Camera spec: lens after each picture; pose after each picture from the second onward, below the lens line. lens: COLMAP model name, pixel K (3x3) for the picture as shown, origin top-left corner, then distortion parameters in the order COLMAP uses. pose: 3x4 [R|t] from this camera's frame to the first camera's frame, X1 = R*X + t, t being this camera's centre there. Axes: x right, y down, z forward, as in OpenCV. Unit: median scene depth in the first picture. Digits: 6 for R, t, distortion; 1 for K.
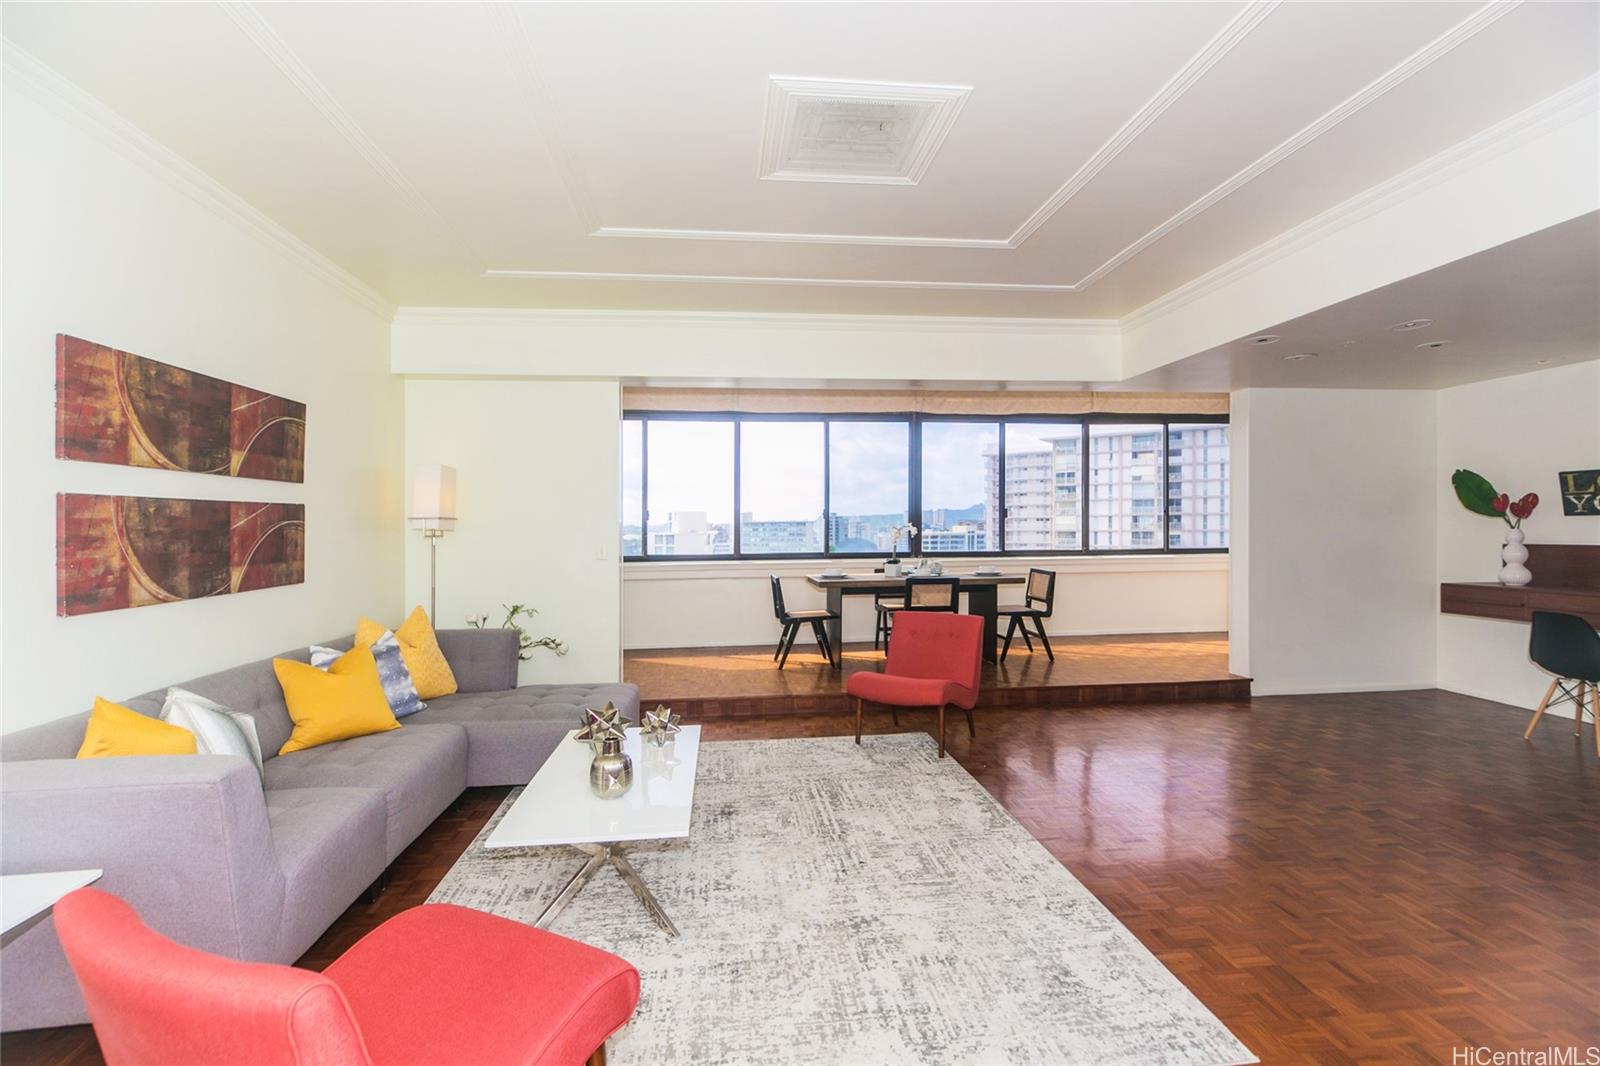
lens RADIAL K [[713.9, 0, 810.8], [0, 713.9, 529.2], [0, 0, 1]] dist [0.010226, -0.000814]
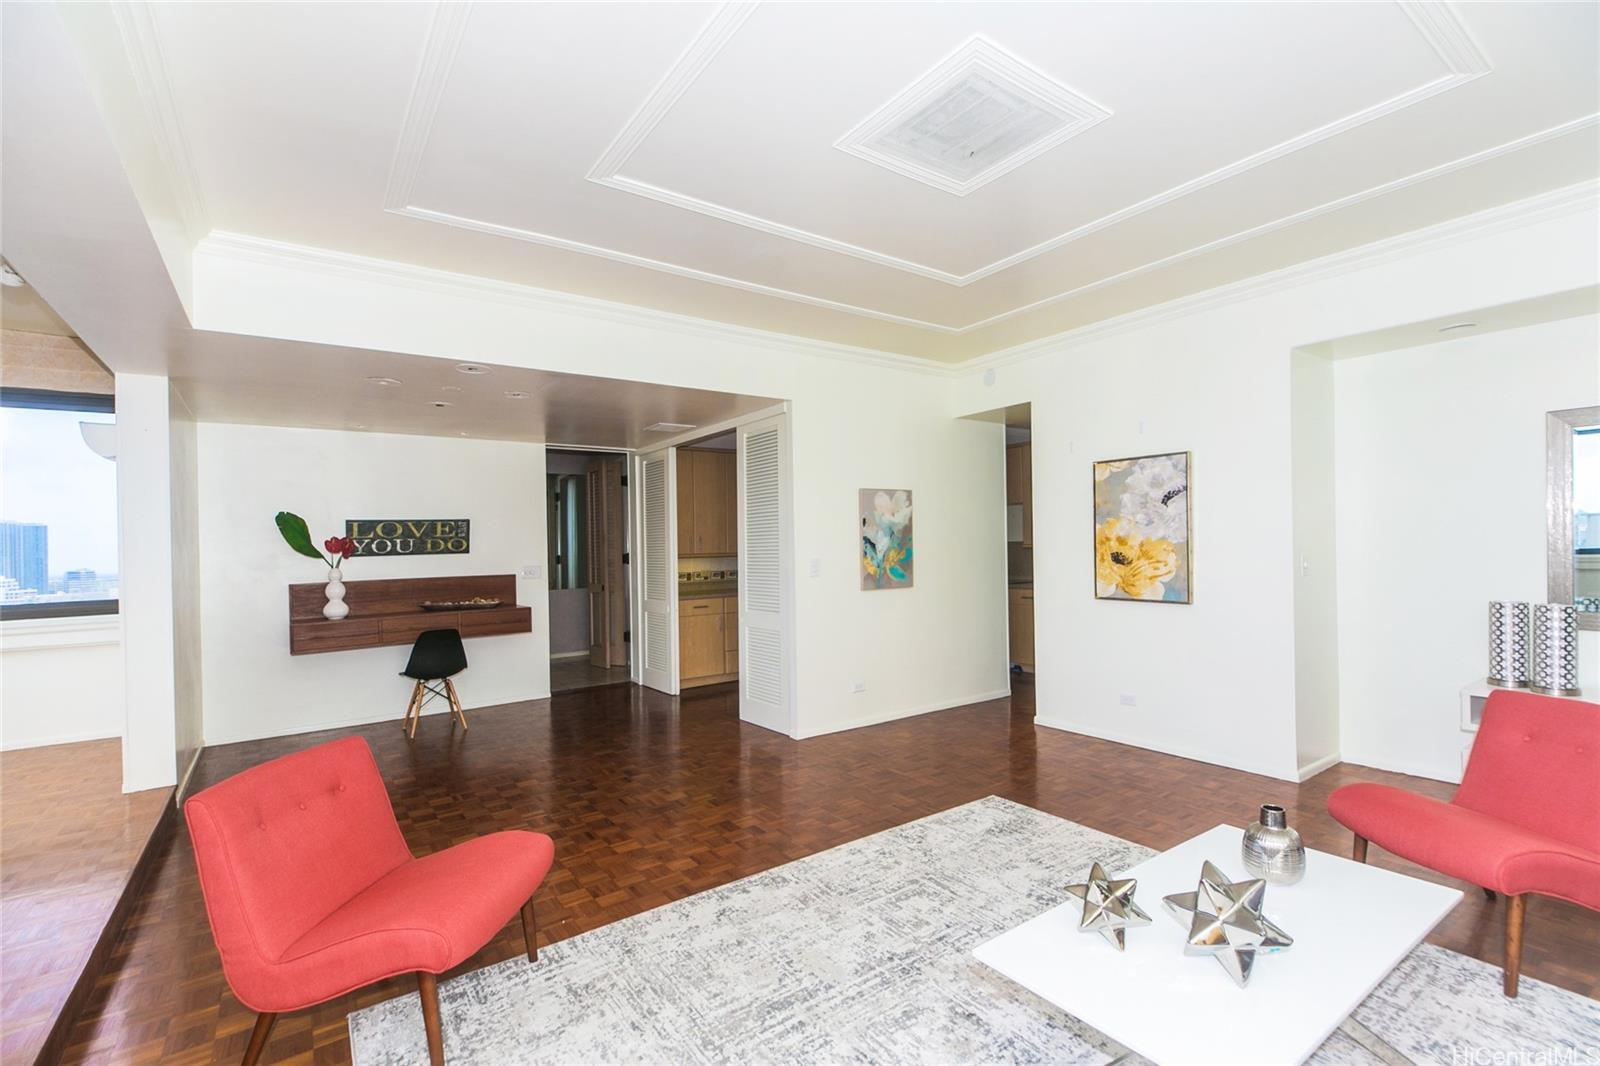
lens RADIAL K [[705.5, 0, 825.2], [0, 705.5, 546.6], [0, 0, 1]] dist [0.020019, -0.000051]
pose [[-0.474551, 0.022694, 0.879936, -0.608851], [0.035918, 0.999334, -0.006403, -0.000167], [-0.879495, 0.028567, -0.475050, 1.469024]]
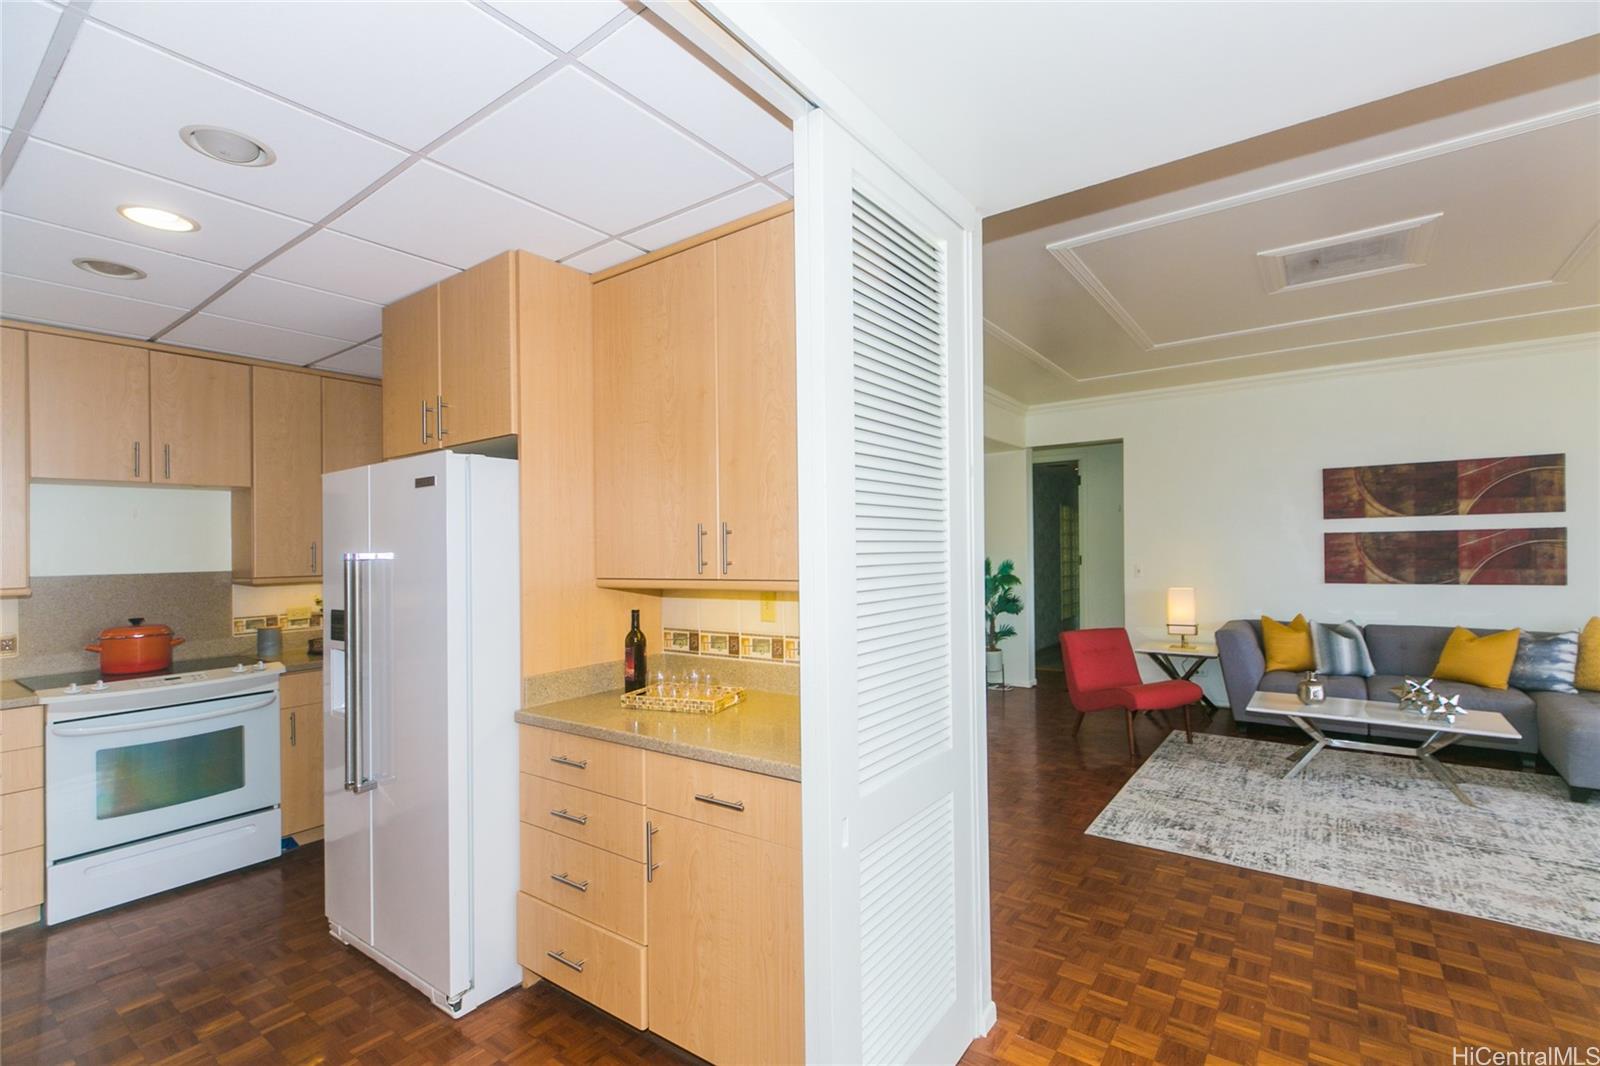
lens RADIAL K [[702.5, 0, 797.0], [0, 702.5, 547.2], [0, 0, 1]] dist [-0.003164, -0.000572]
pose [[-0.694054, 0.016630, -0.719731, 1.529693], [0.015721, 0.999845, 0.007943, -0.038061], [0.719751, -0.005802, -0.694208, 1.071546]]
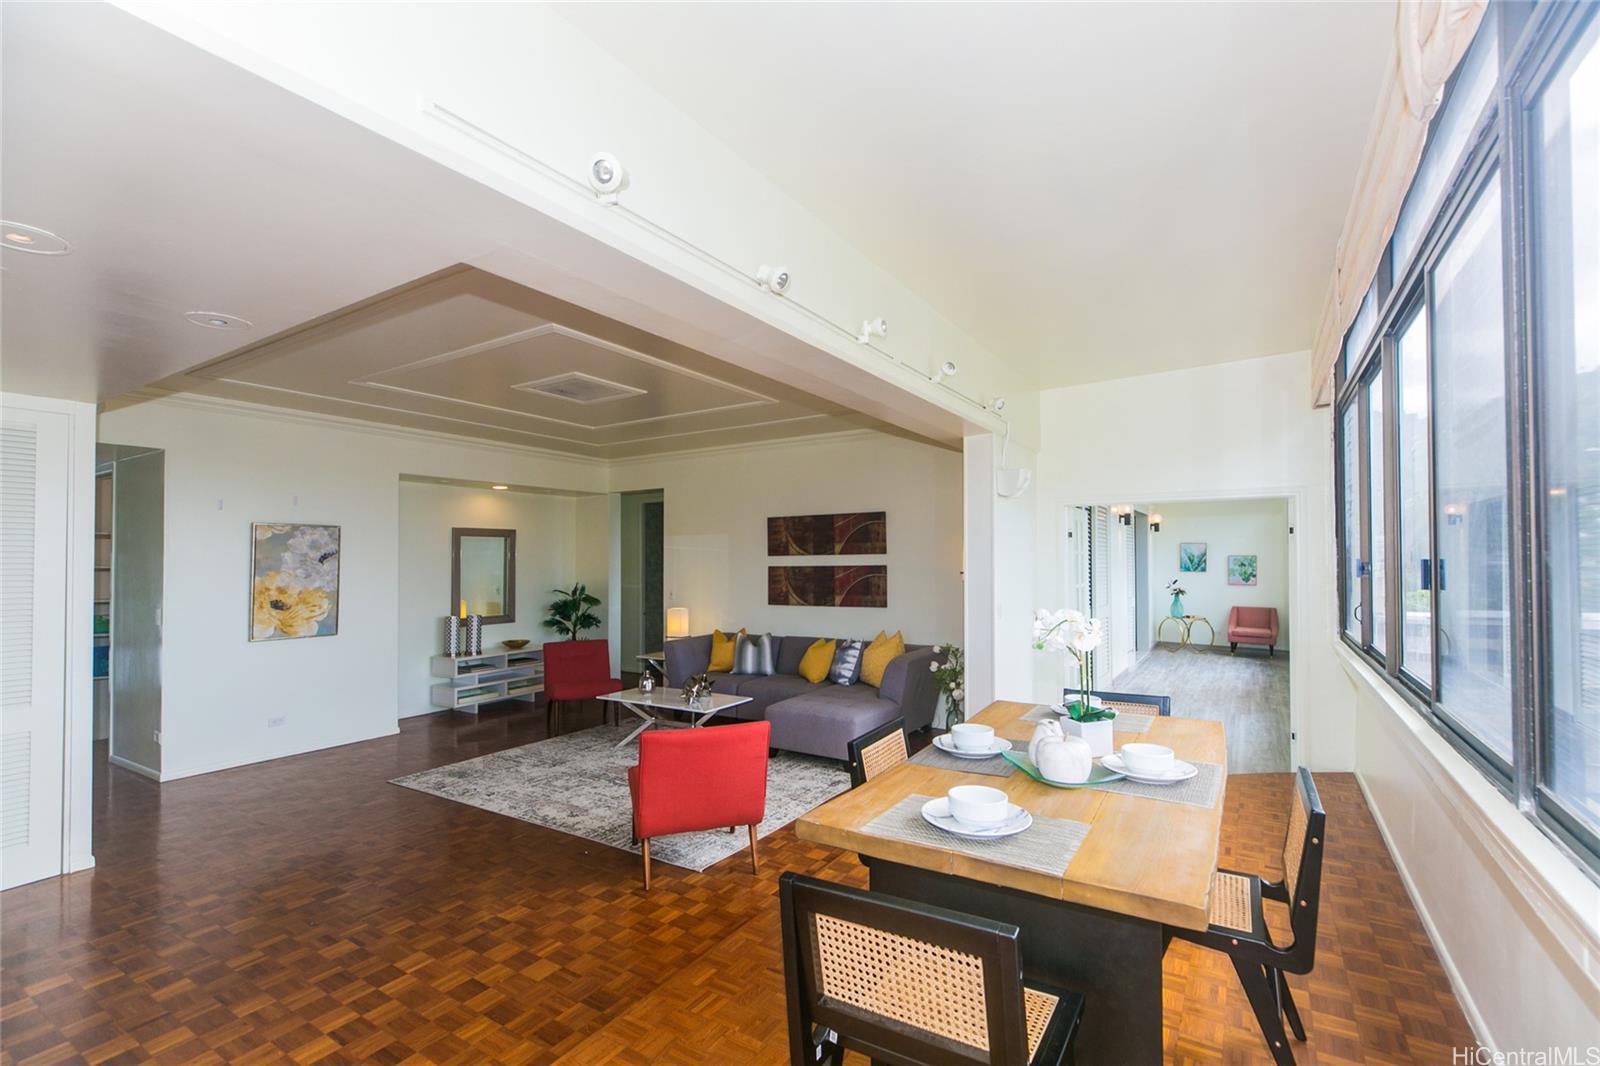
lens RADIAL K [[713.5, 0, 788.4], [0, 713.5, 545.1], [0, 0, 1]] dist [-0.000210, -0.000342]
pose [[-0.641432, -0.000413, -0.767180, 1.071990], [0.011265, 0.999887, -0.009957, -0.088726], [0.767097, -0.015029, -0.641355, 2.451562]]
